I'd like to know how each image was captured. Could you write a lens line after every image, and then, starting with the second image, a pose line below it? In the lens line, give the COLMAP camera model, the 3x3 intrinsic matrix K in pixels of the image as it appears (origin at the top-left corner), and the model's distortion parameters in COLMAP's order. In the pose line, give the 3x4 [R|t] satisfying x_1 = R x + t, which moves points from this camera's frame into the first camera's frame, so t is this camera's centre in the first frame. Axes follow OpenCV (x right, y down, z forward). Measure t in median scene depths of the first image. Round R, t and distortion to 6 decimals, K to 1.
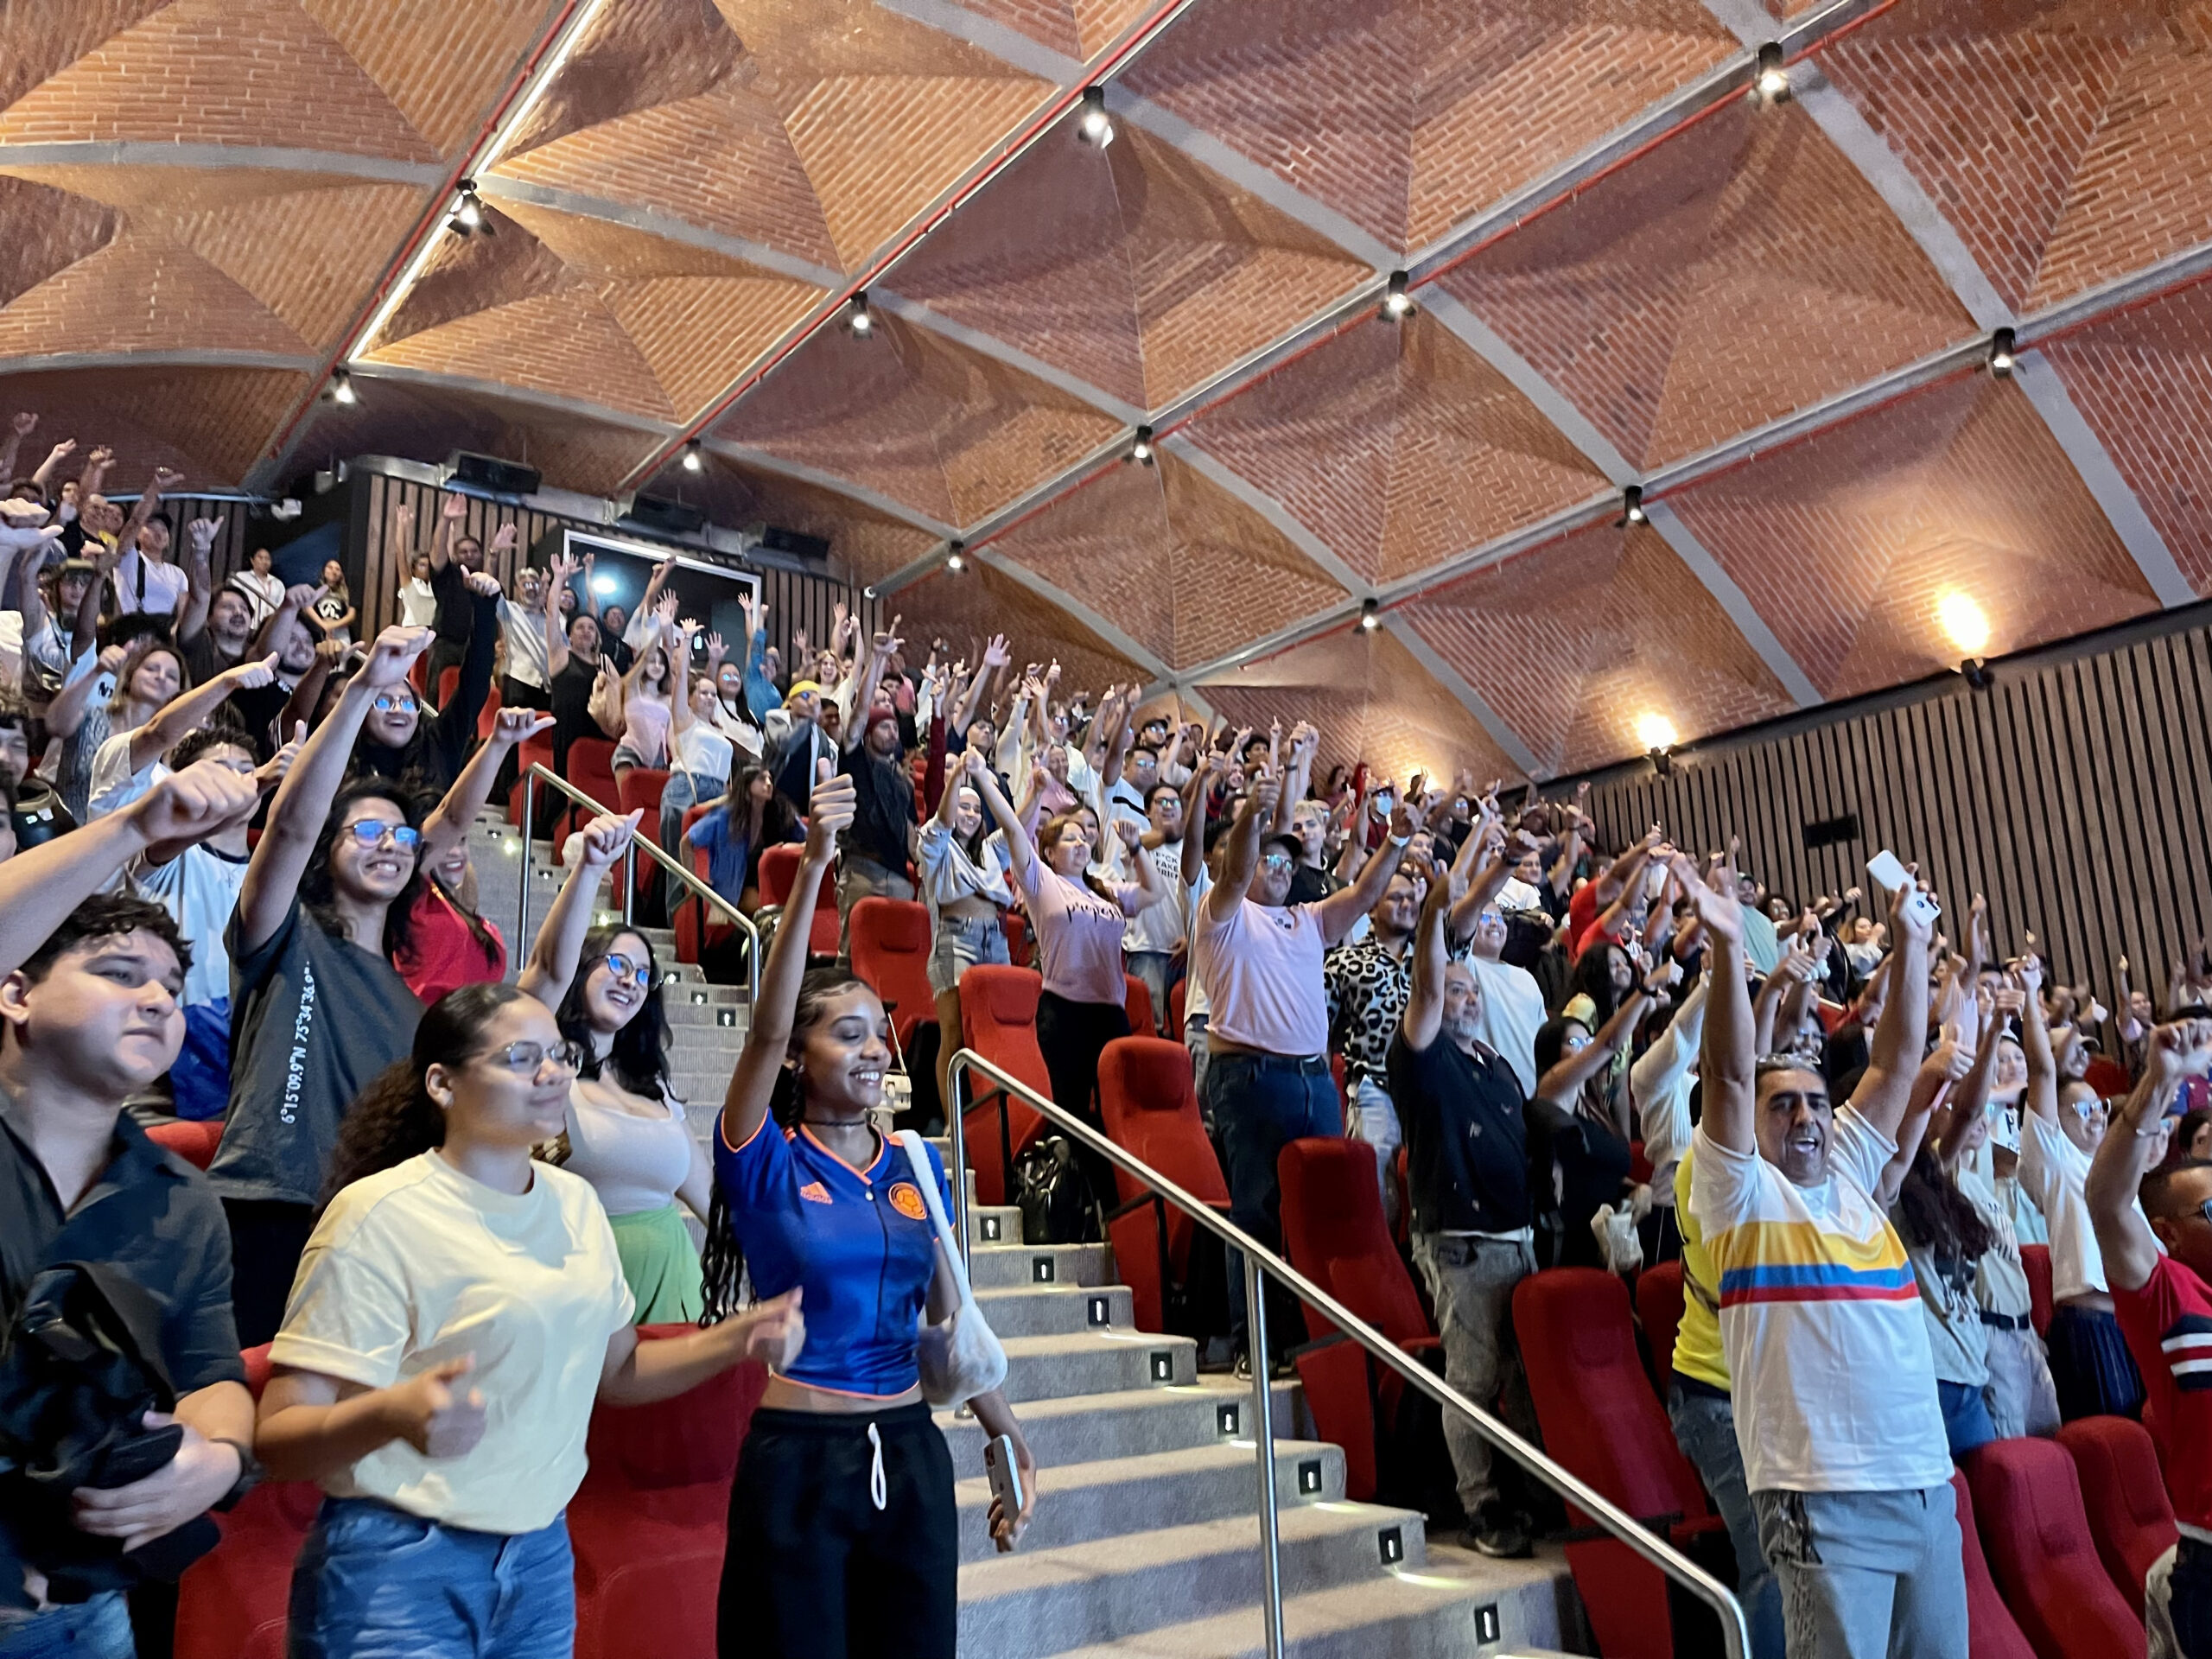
lens RADIAL K [[1700.8, 0, 1106.0], [0, 1700.8, 829.5], [0, 0, 1]] dist [0.002155, -0.002487]
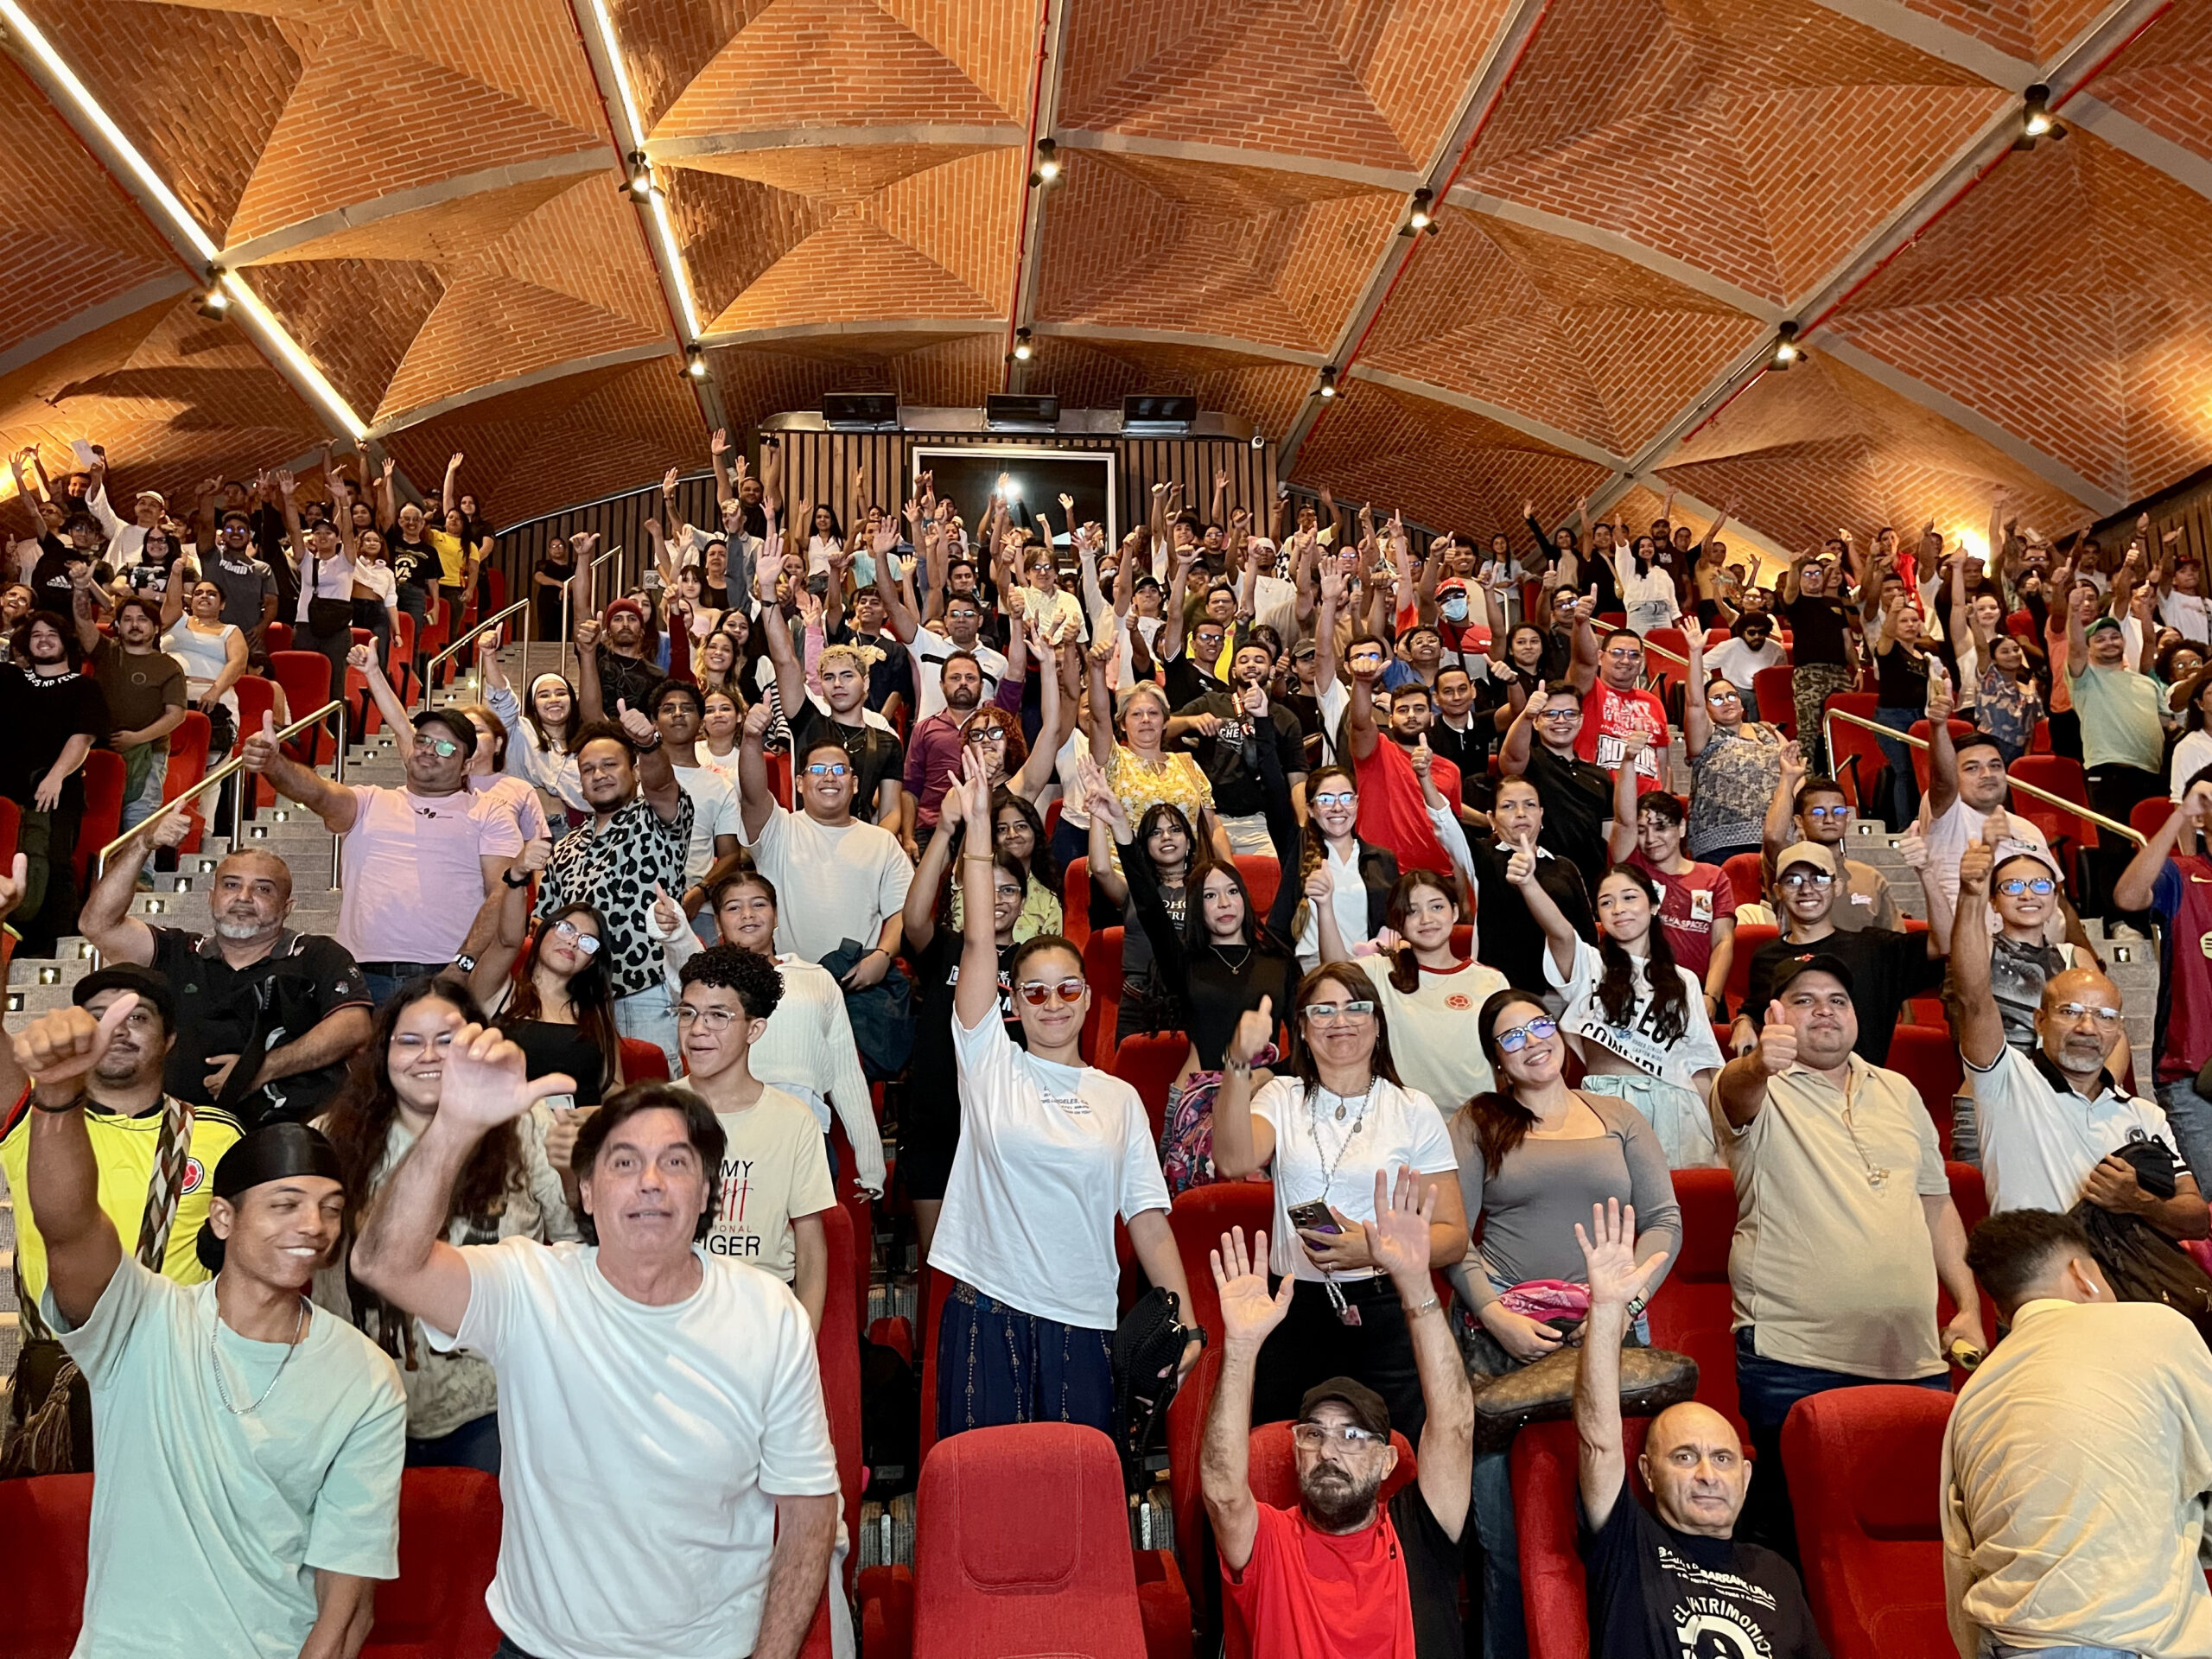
lens RADIAL K [[1643.3, 0, 1106.0], [0, 1643.3, 829.5], [0, 0, 1]] dist [0.076511, -0.130672]
pose [[0.841908, -0.076490, -0.534173, 0.305031], [0.125125, 0.990595, 0.055362, 0.017085], [0.524914, -0.113448, 0.843561, 0.166278]]
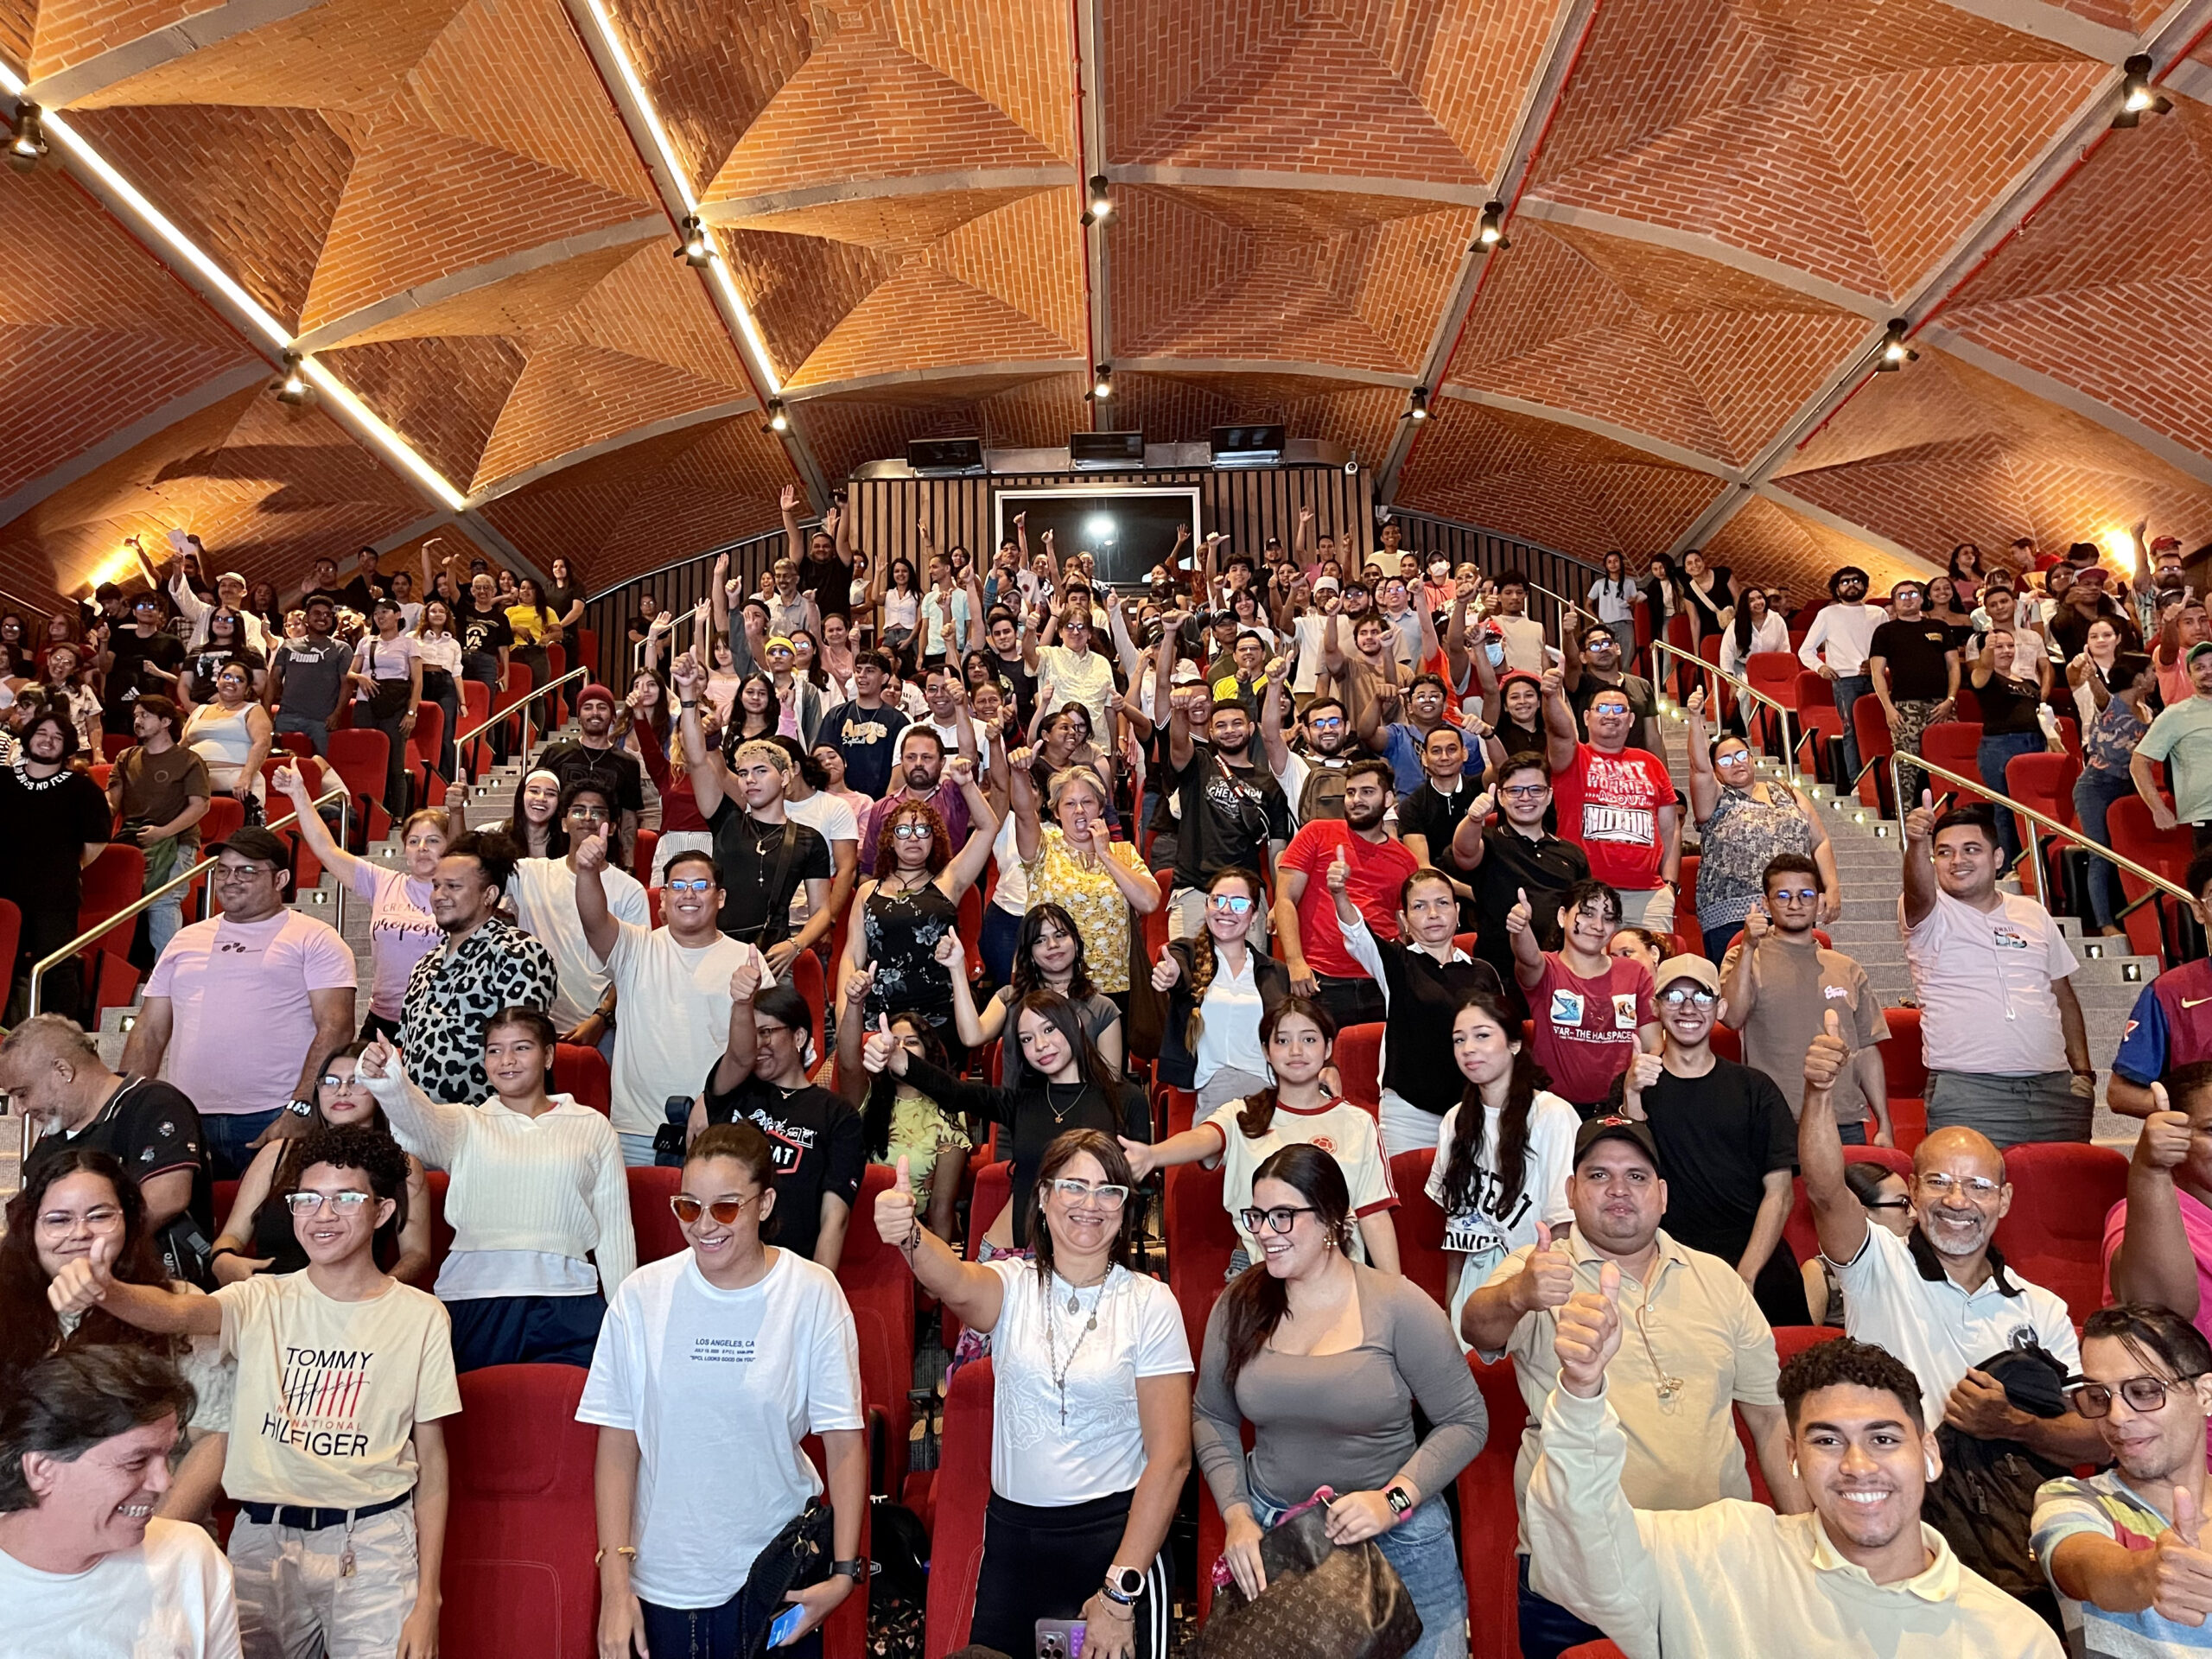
lens RADIAL K [[1644.1, 0, 1123.4], [0, 1644.1, 831.9], [0, 0, 1]] dist [0.074390, -0.132233]
pose [[0.778743, -0.099693, -0.619371, 0.342653], [0.152962, 0.987669, 0.033348, 0.009118], [0.608410, -0.120709, 0.784390, 0.220679]]
